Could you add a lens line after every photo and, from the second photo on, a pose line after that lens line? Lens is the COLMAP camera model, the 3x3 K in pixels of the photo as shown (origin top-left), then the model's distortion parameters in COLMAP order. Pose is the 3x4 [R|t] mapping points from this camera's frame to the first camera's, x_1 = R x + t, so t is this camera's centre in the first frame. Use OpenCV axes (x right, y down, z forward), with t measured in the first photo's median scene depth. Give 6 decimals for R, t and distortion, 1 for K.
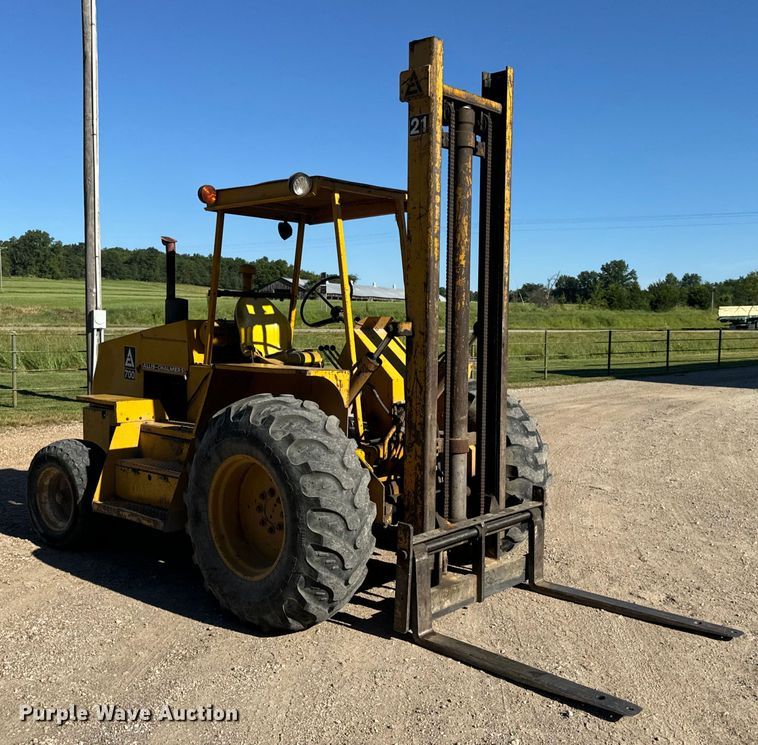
lens RADIAL K [[810.0, 0, 424.2], [0, 810.0, 369.8], [0, 0, 1]] dist [0.115538, -0.186510]
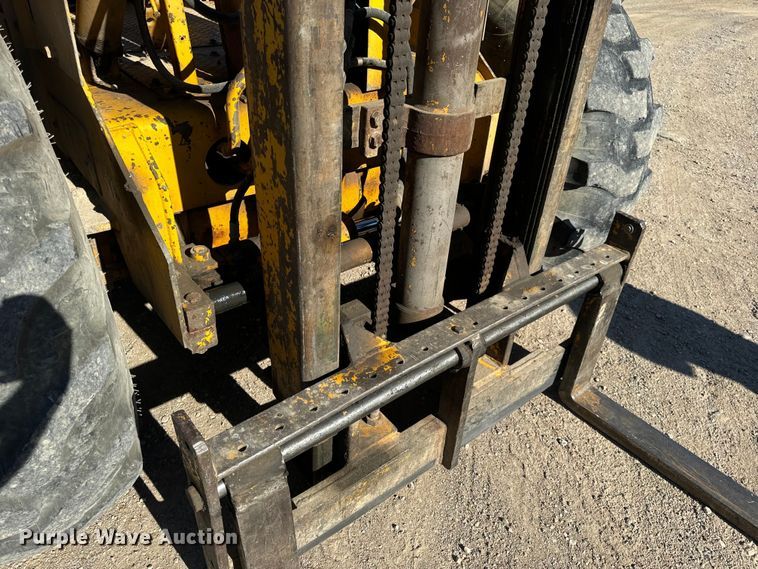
lens RADIAL K [[541.4, 0, 381.3], [0, 541.4, 280.3], [0, 0, 1]] dist [0.003621, -0.009873]
pose [[0.982461, 0.136929, -0.126571, 0.051334], [-0.055874, 0.863776, 0.500768, 0.034500], [0.177899, -0.484913, 0.856278, 0.721380]]
